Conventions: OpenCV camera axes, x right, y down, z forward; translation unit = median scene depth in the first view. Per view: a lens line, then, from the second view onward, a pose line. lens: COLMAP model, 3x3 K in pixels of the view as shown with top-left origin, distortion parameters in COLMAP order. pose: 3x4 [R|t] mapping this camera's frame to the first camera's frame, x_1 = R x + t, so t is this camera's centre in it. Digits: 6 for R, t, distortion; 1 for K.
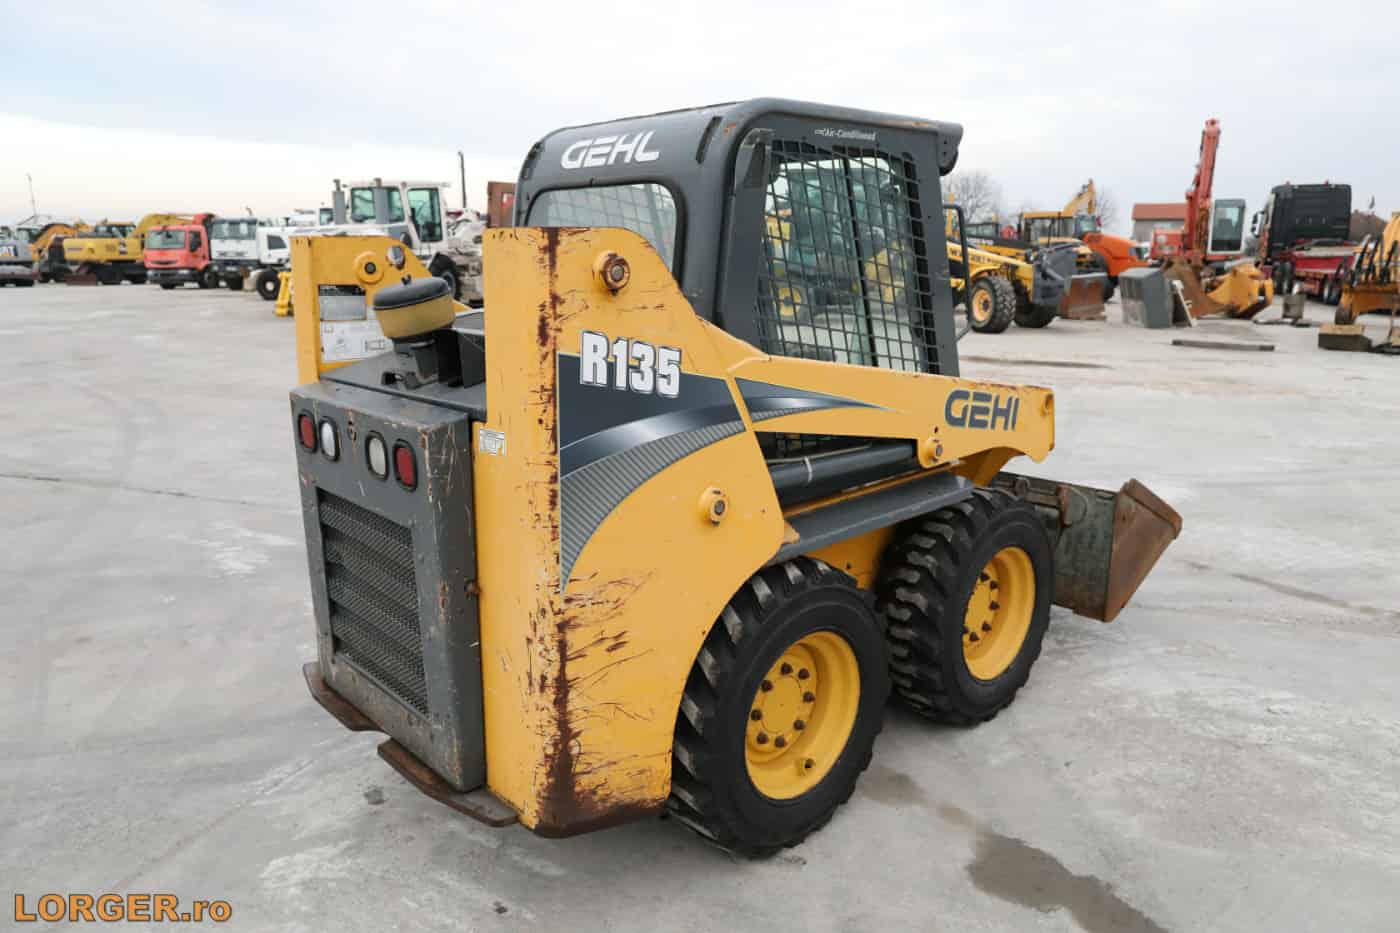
lens RADIAL K [[957.1, 0, 696.2], [0, 957.1, 461.3], [0, 0, 1]] dist [-0.044294, 0.029501]
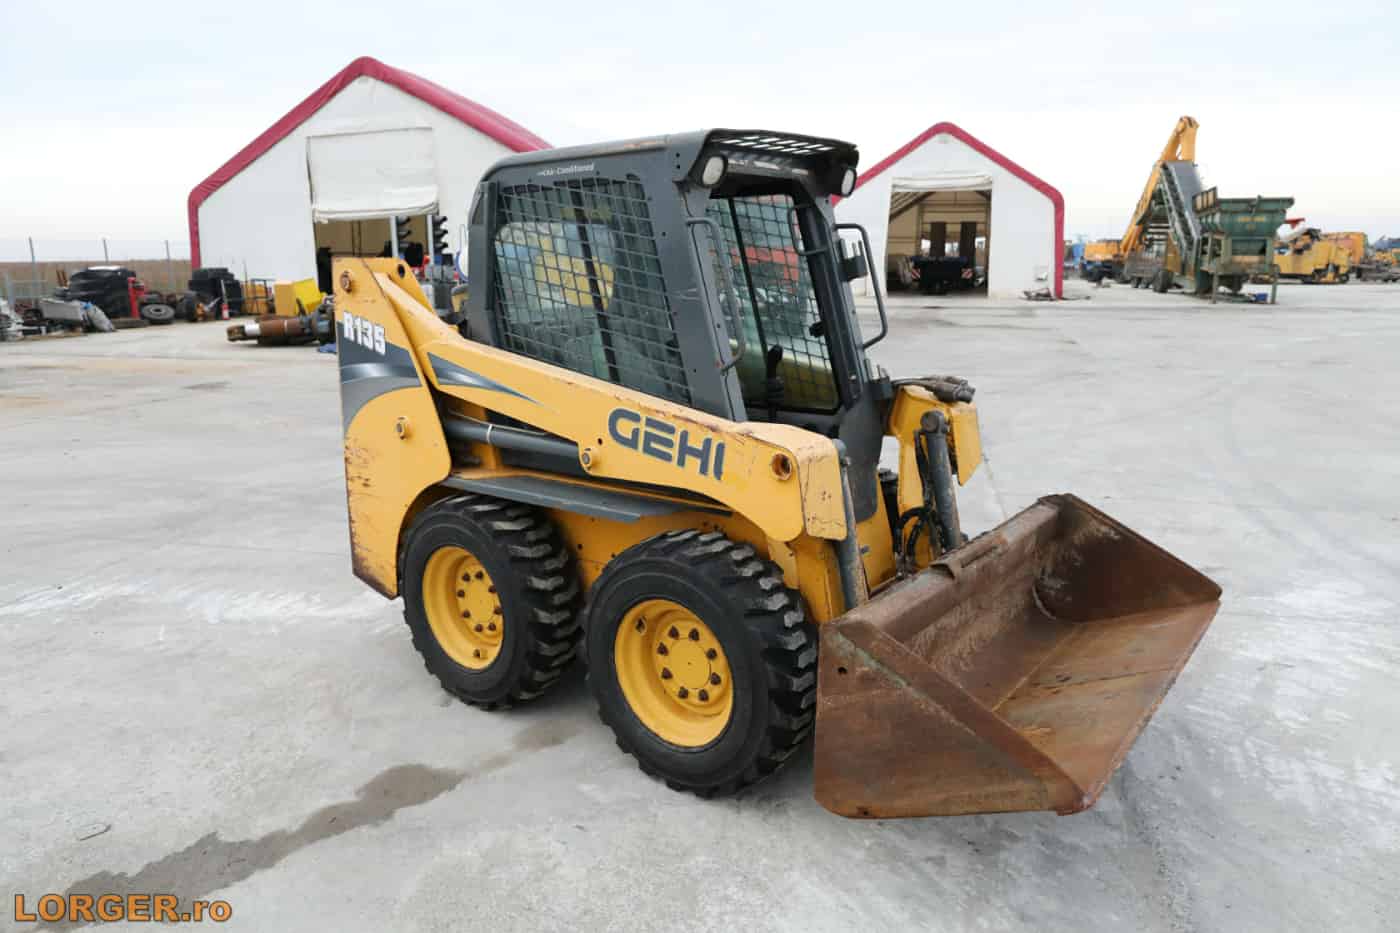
lens RADIAL K [[957.1, 0, 696.2], [0, 957.1, 461.3], [0, 0, 1]] dist [-0.044294, 0.029501]
pose [[0.153937, 0.204621, -0.966661, 1.211237], [-0.205817, 0.963503, 0.171177, -0.200461], [0.966407, 0.172605, 0.190433, 0.861020]]
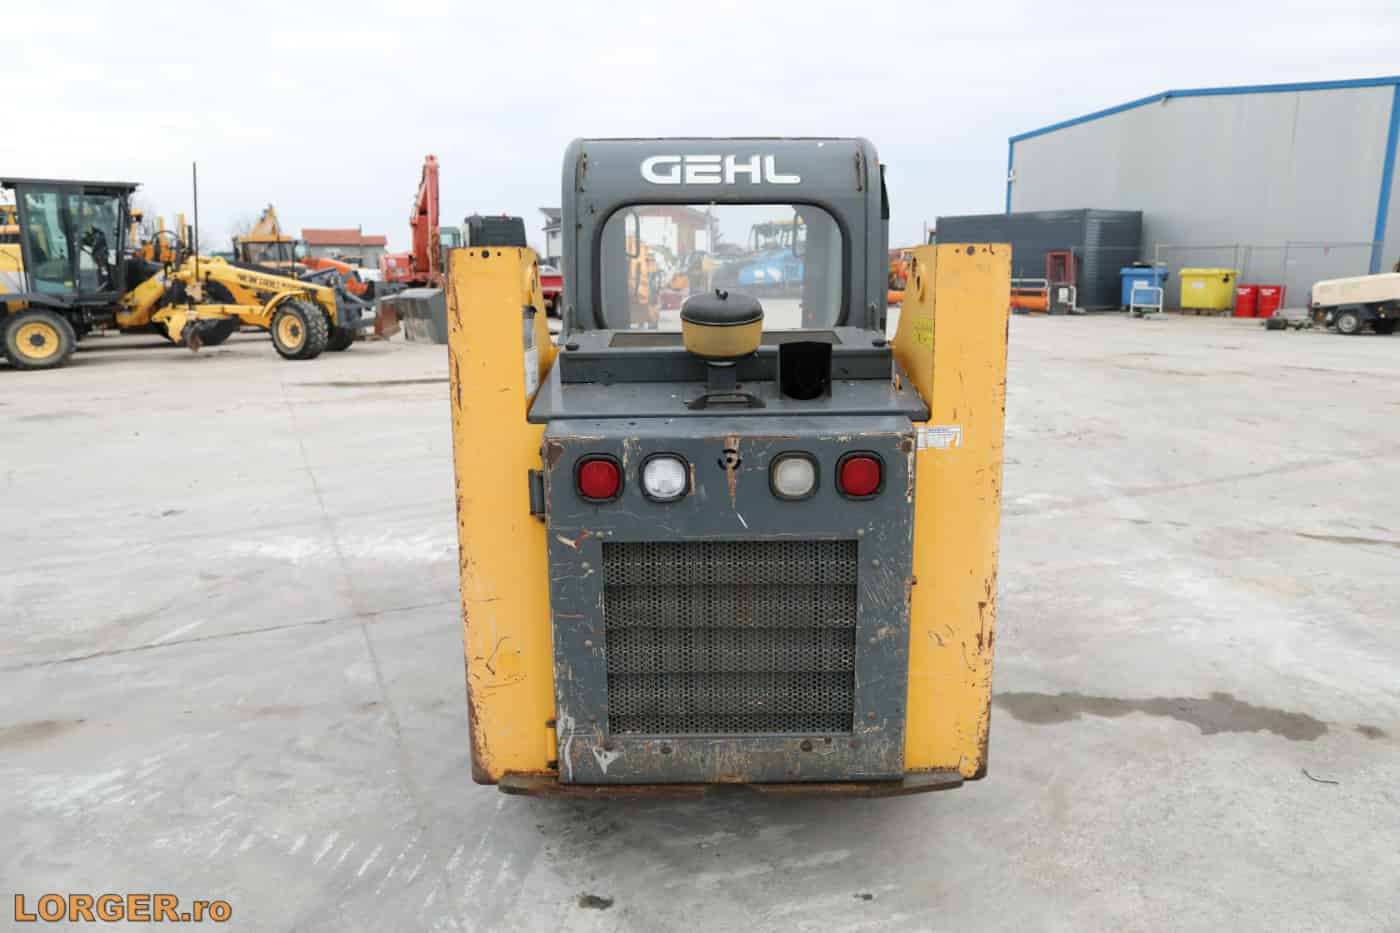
lens RADIAL K [[957.1, 0, 696.2], [0, 957.1, 461.3], [0, 0, 1]] dist [-0.044294, 0.029501]
pose [[0.676088, -0.145486, 0.722315, -0.787999], [0.163758, 0.985464, 0.045211, -0.057742], [-0.718393, 0.087718, 0.690085, 0.293031]]
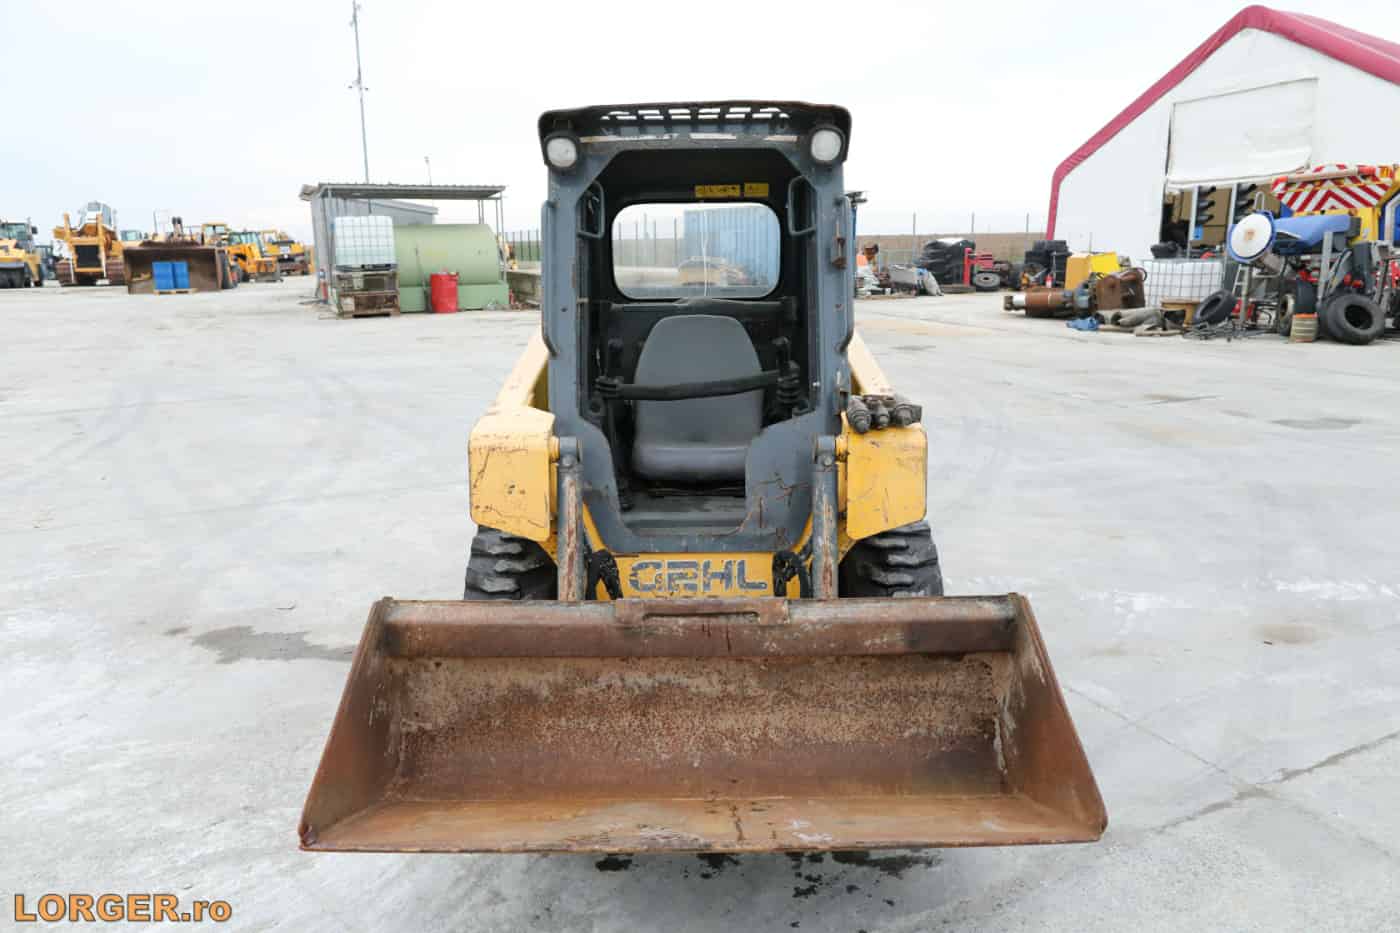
lens RADIAL K [[943.0, 0, 700.0], [0, 943.0, 466.5], [0, 0, 1]] dist [-0.010075, 0.003905]
pose [[-0.671002, 0.179910, -0.719298, 0.880957], [-0.151508, 0.916376, 0.370539, -0.396093], [0.725811, 0.357612, -0.587632, 1.742389]]
